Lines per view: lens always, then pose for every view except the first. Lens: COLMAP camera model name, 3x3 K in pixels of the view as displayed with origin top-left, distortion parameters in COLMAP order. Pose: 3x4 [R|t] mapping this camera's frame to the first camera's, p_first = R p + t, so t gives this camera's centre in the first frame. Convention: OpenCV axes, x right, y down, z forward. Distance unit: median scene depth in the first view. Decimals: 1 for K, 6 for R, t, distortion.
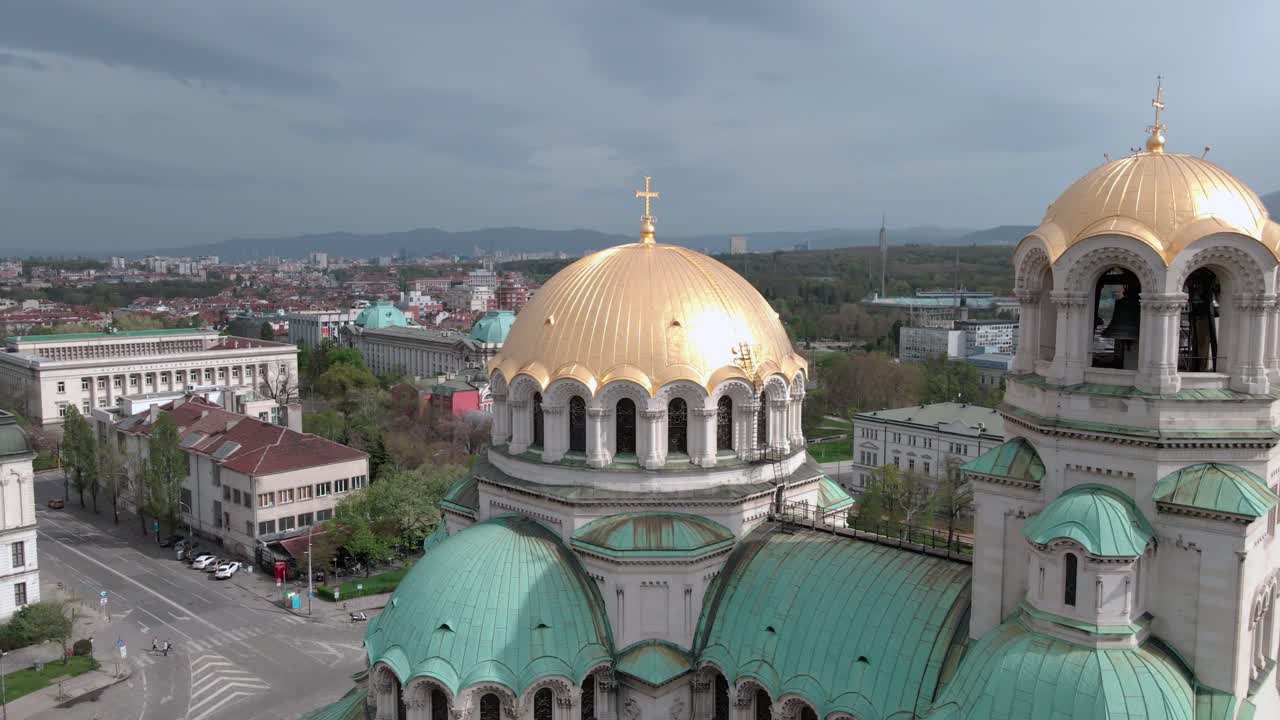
lens RADIAL K [[978.7, 0, 640.0], [0, 978.7, 360.0], [0, 0, 1]] dist [0.015076, 0.003615]
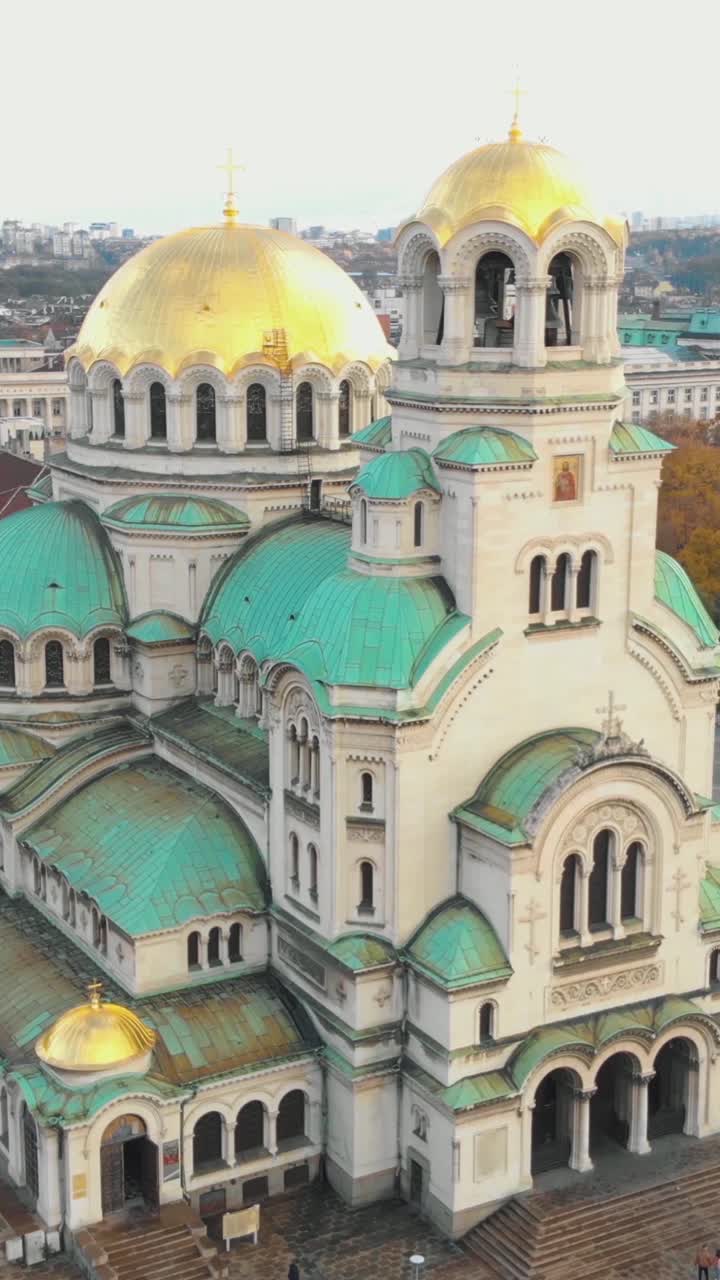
lens RADIAL K [[1825.0, 0, 330.5], [0, 1825.0, 640.6], [0, 0, 1]] dist [0.254246, 0.006424]
pose [[0.954483, 0.065675, -0.290946, 0.748574], [-0.031579, 0.992226, 0.120376, 0.071446], [0.296590, -0.105709, 0.949136, -0.811518]]
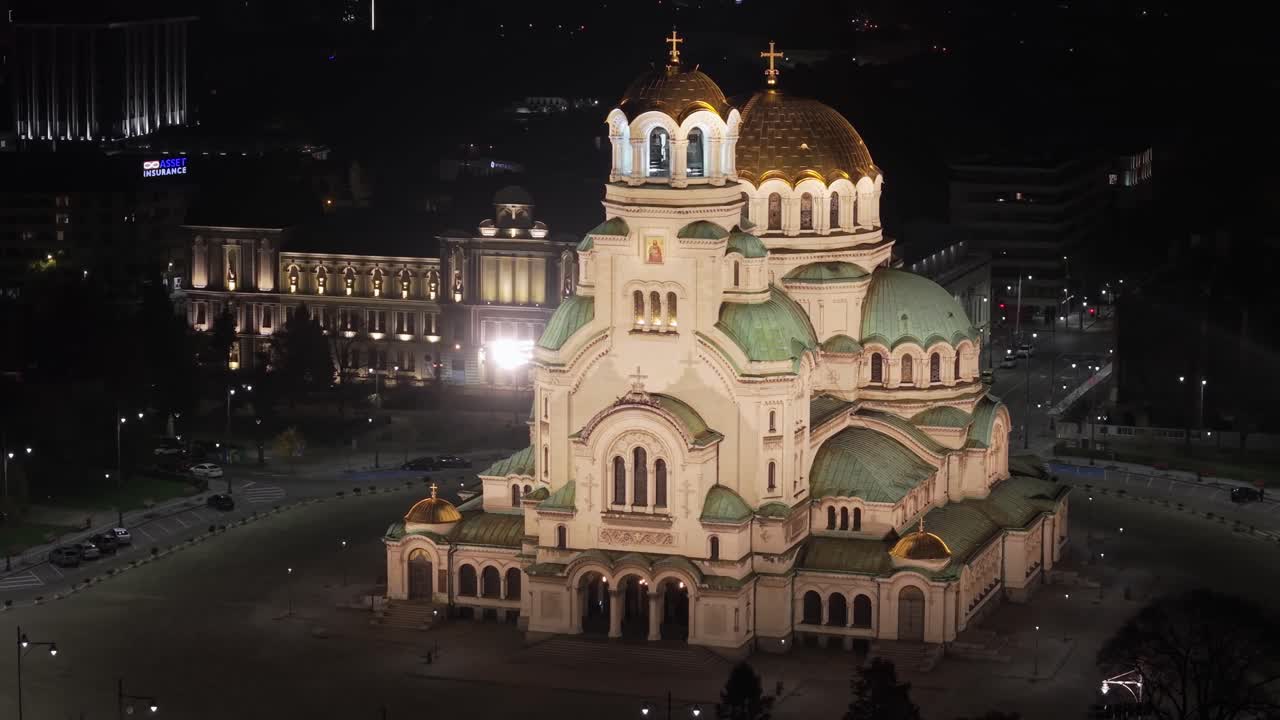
lens RADIAL K [[3012.0, 0, 640.0], [0, 3012.0, 360.0], [0, 0, 1]] dist [-0.004328, -0.036029]
pose [[0.441006, 0.139460, -0.886603, 4.548023], [-0.102973, 0.989193, 0.104377, -0.191979], [0.891577, 0.045266, 0.450600, -1.325476]]
